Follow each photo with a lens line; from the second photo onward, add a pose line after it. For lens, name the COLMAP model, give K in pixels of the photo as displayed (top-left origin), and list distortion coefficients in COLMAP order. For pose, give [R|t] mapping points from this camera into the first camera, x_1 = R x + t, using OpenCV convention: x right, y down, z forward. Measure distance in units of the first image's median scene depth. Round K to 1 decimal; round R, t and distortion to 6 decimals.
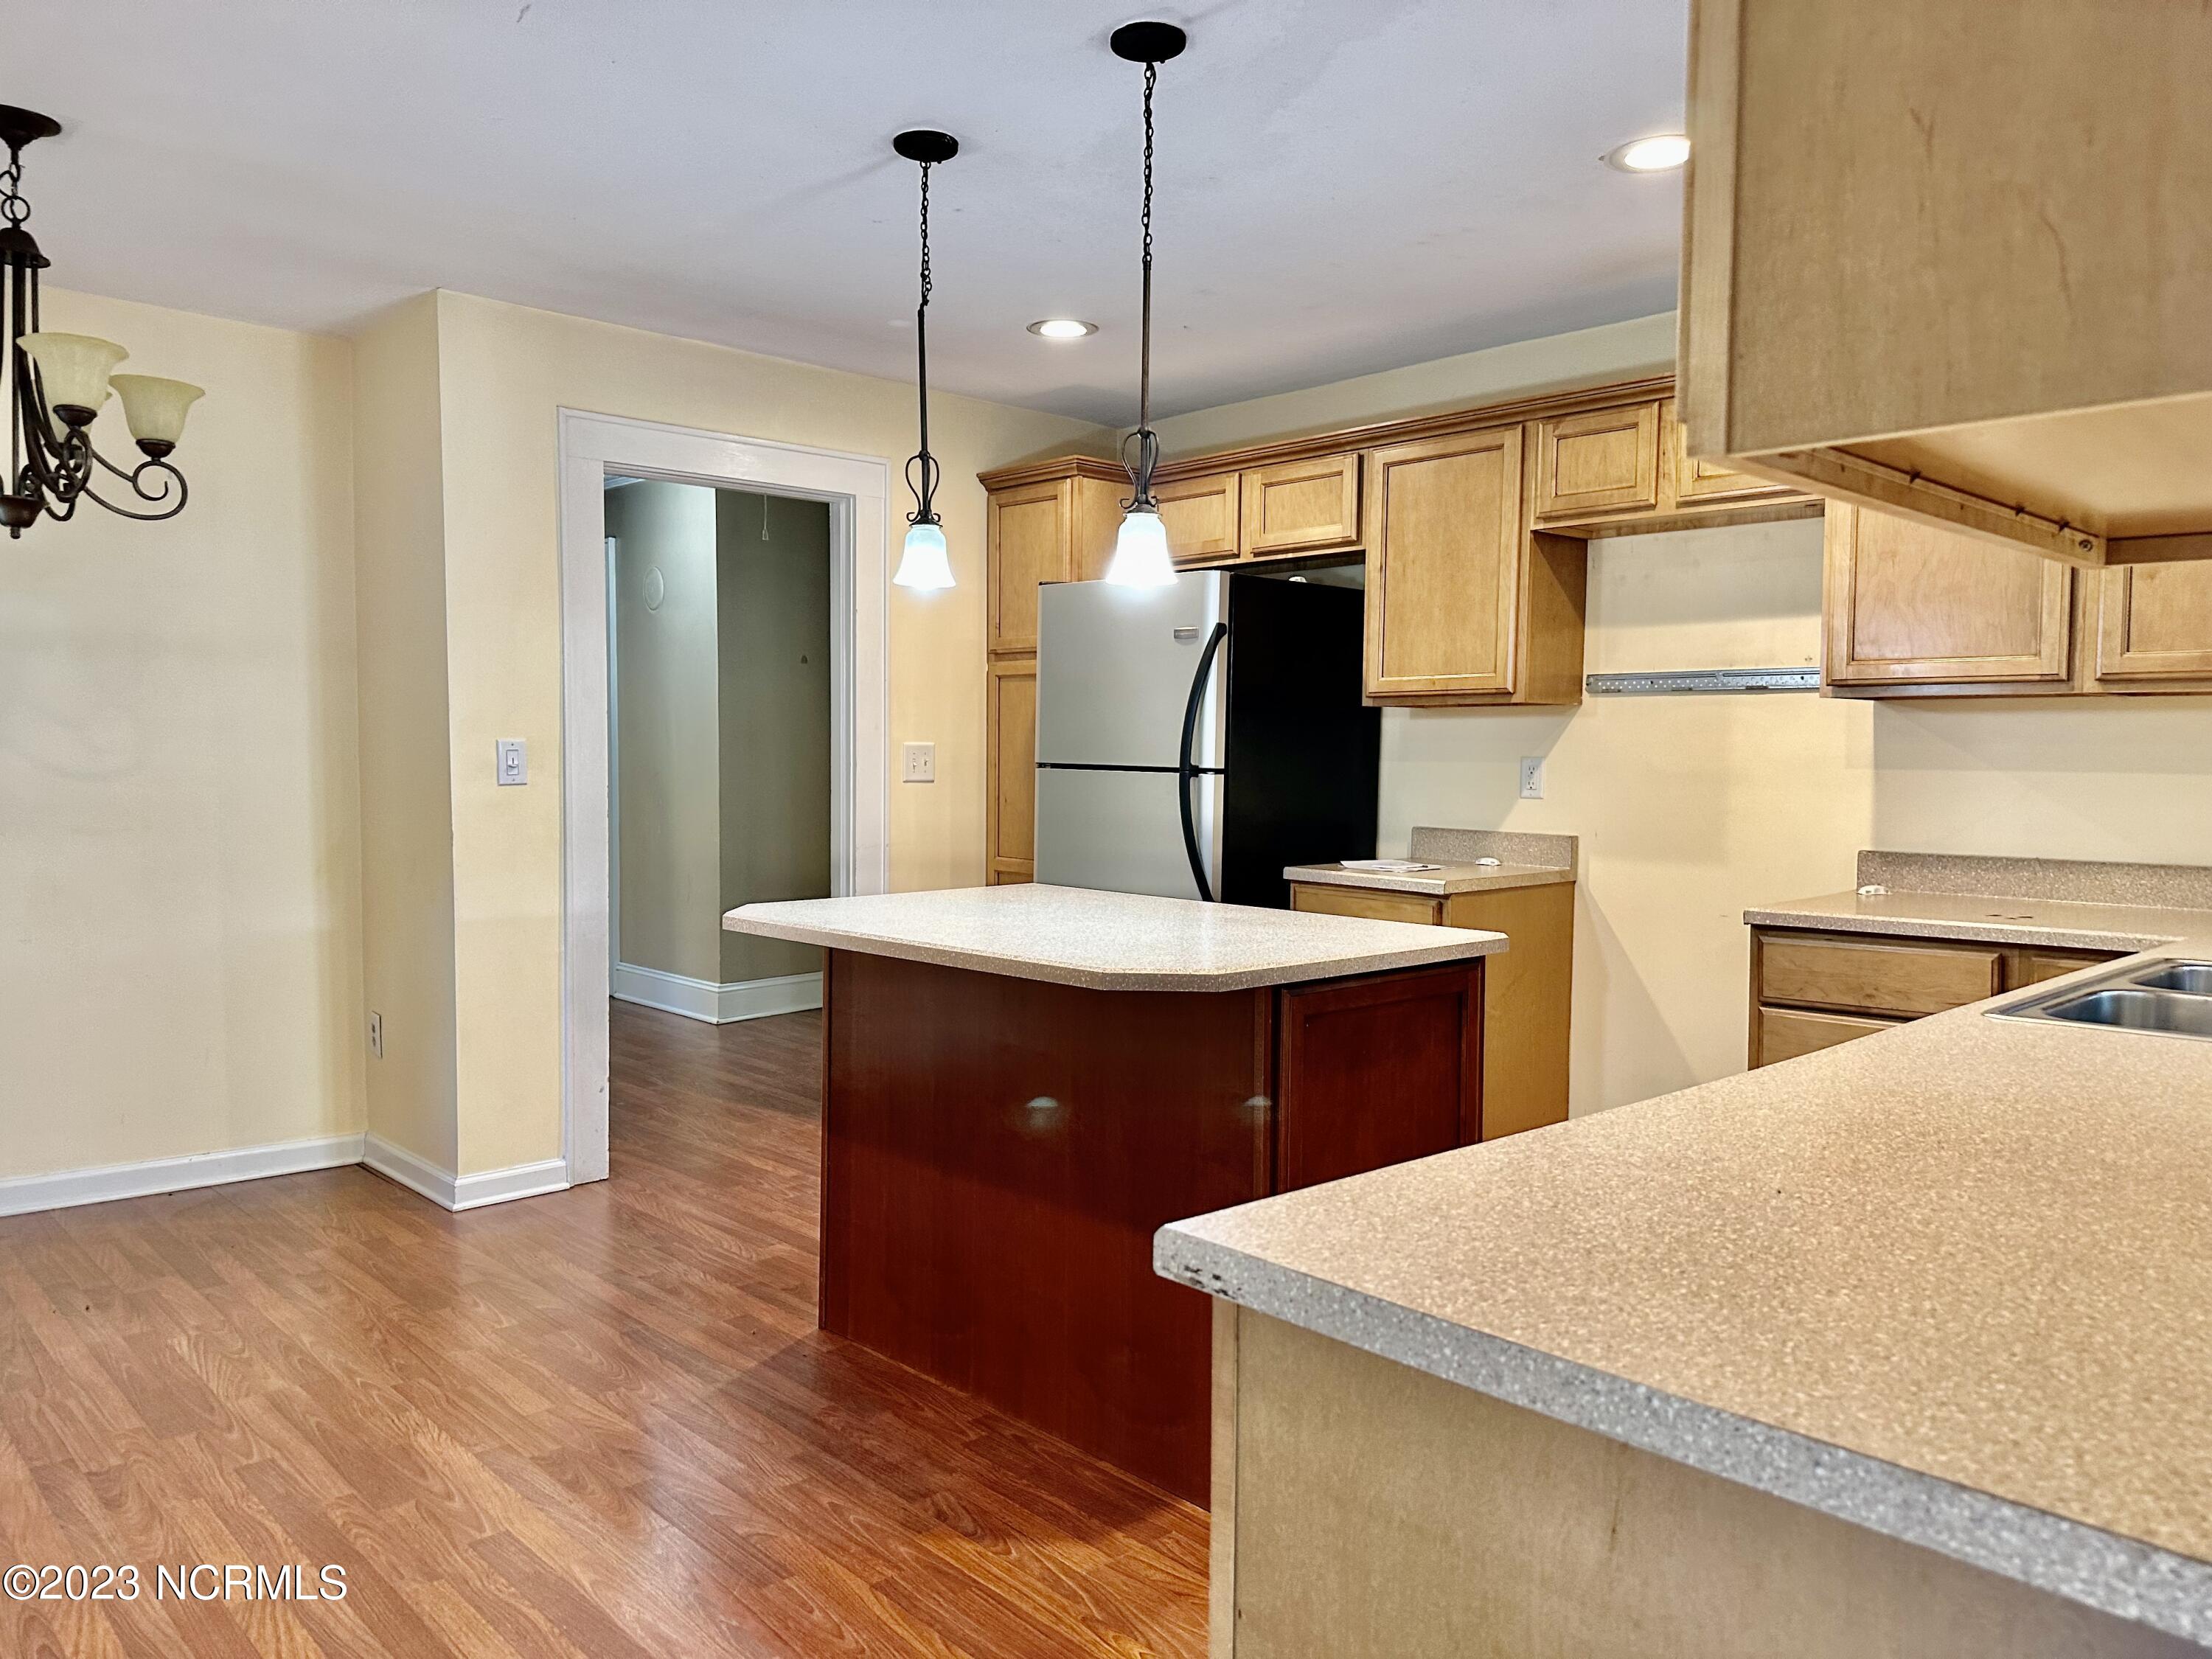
lens RADIAL K [[1569.1, 0, 1106.0], [0, 1569.1, 829.5], [0, 0, 1]] dist [0.006322, -0.014523]
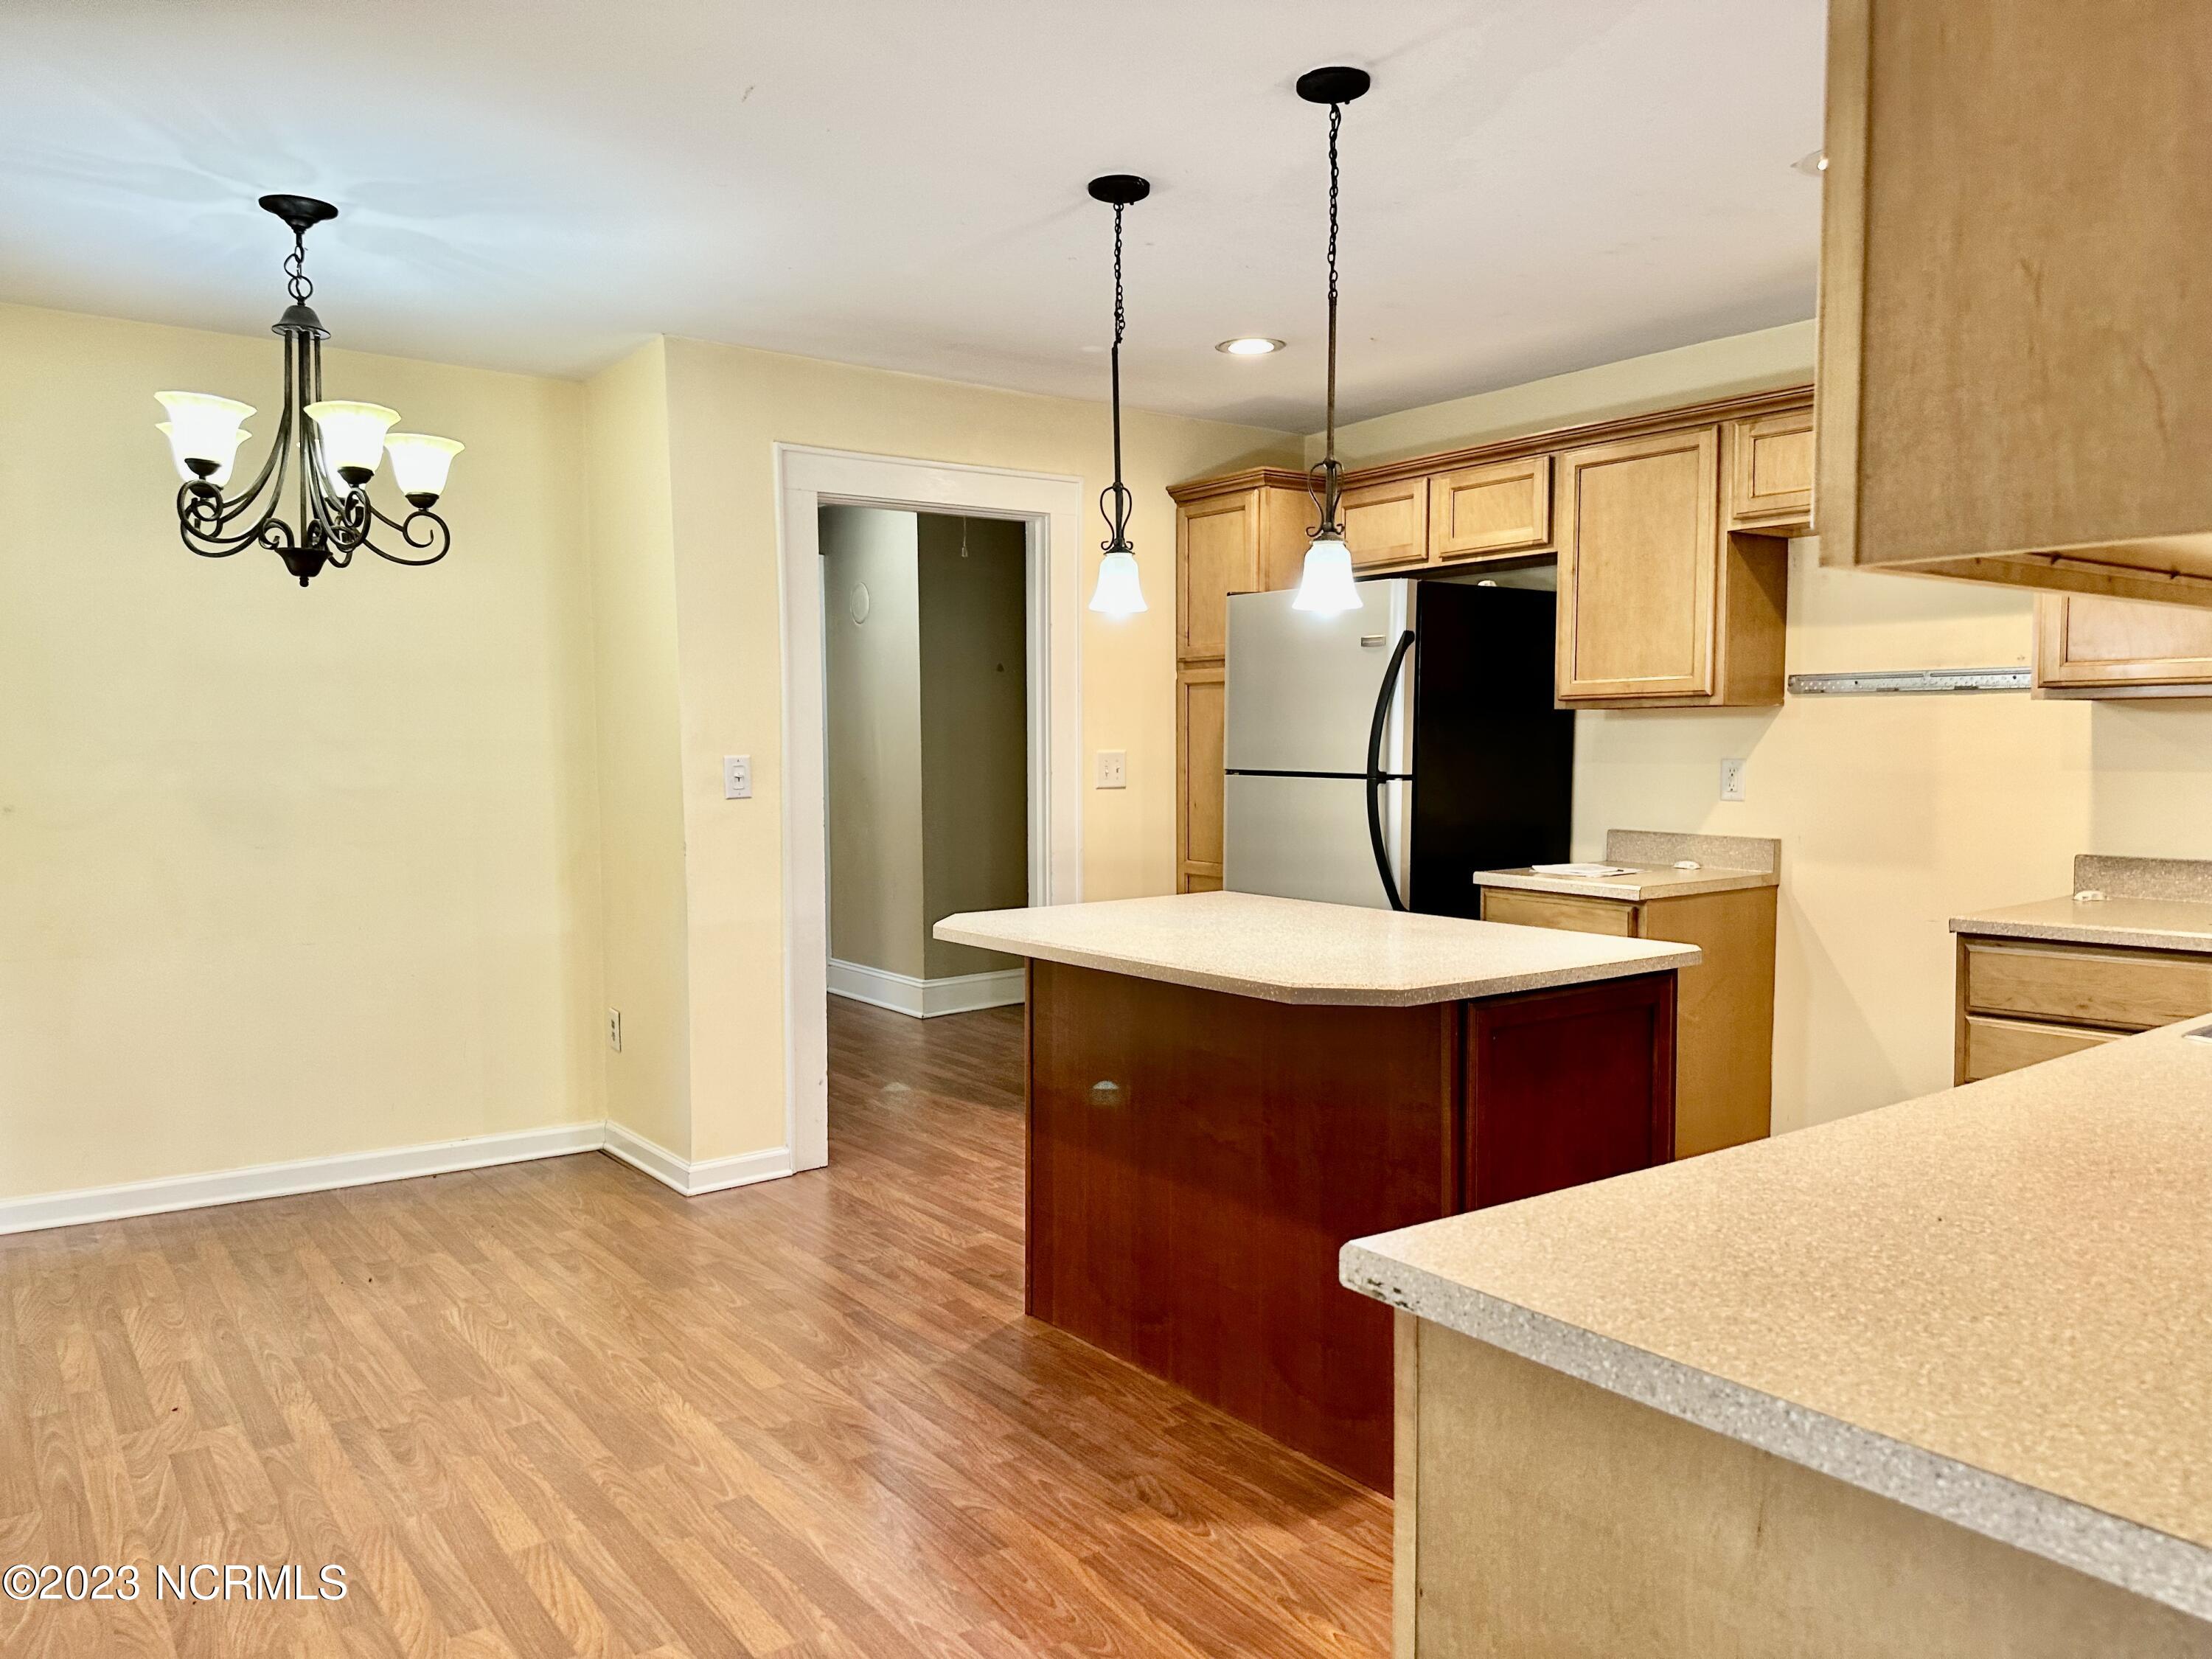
lens RADIAL K [[1569.8, 0, 1124.6], [0, 1569.8, 836.7], [0, 0, 1]] dist [0.007395, -0.016556]
pose [[0.993926, -0.006536, -0.109854, 0.001004], [0.007764, 0.999912, 0.010758, -0.019330], [0.109774, -0.011545, 0.993889, -0.048665]]
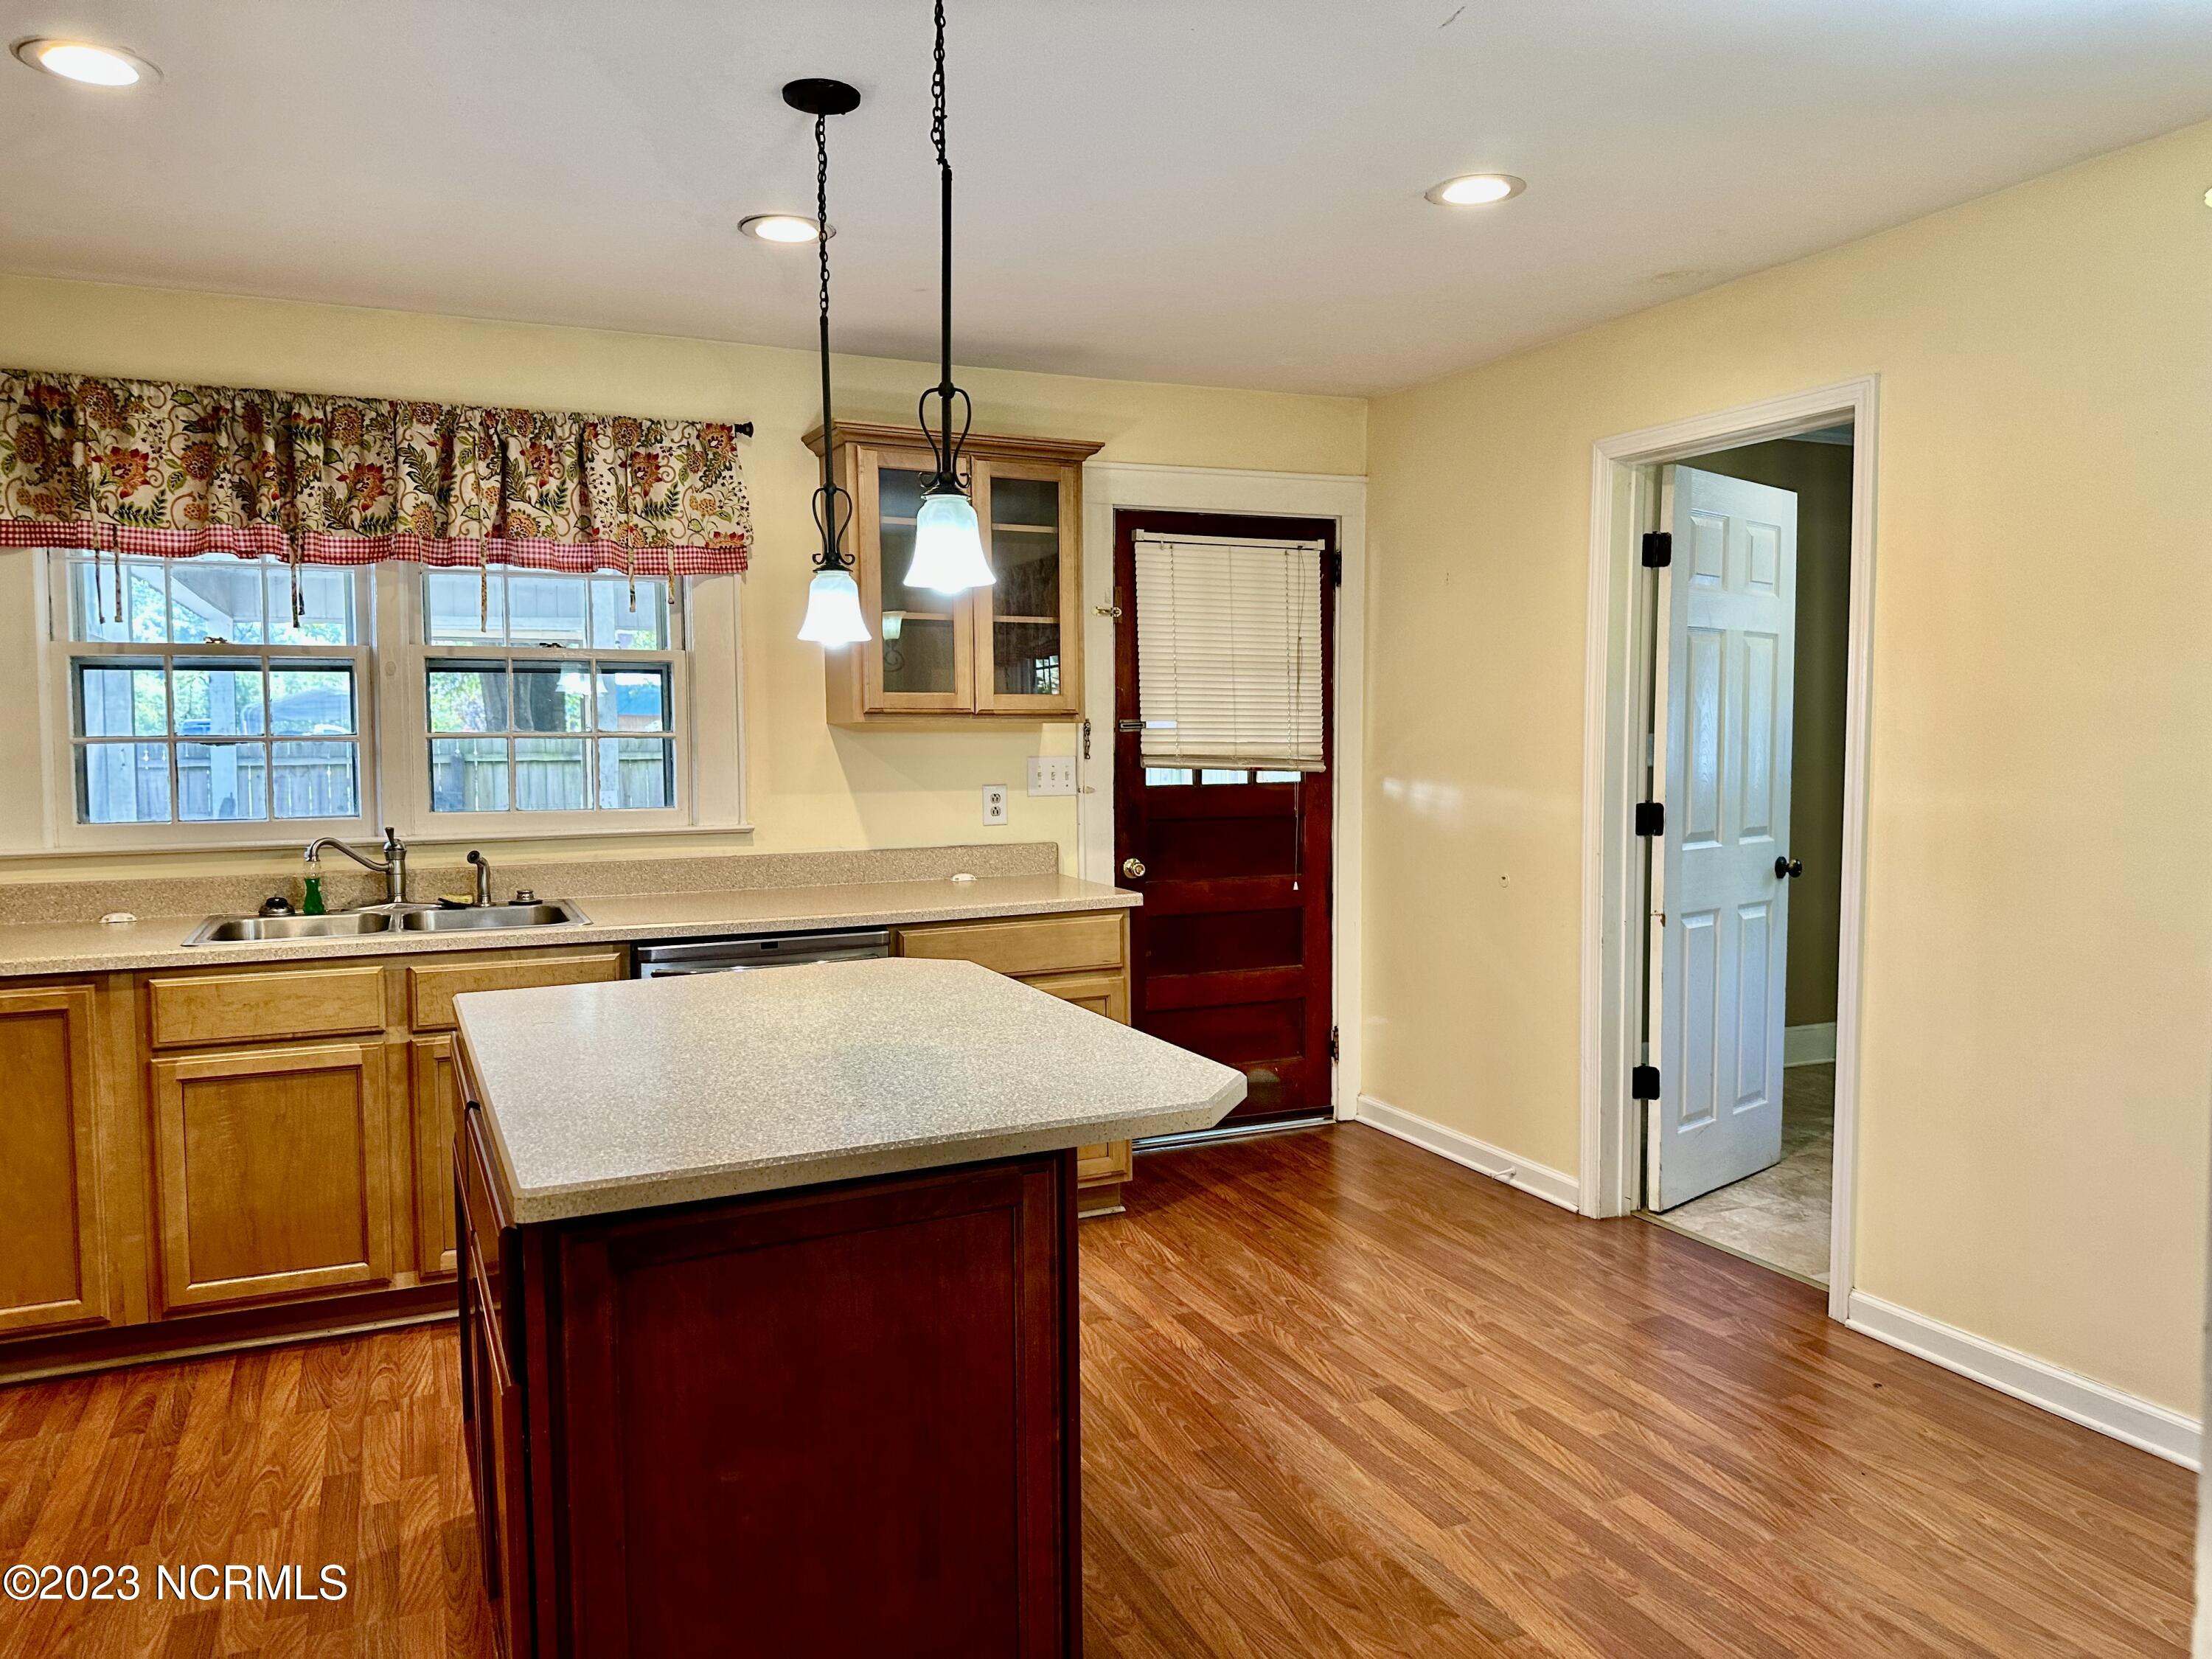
lens RADIAL K [[1569.1, 0, 1106.0], [0, 1569.1, 829.5], [0, 0, 1]] dist [0.006322, -0.014523]
pose [[-0.945477, -0.026762, 0.324588, -0.501142], [0.013563, 0.992518, 0.121341, -0.167748], [-0.325407, 0.119128, -0.938040, 2.035126]]
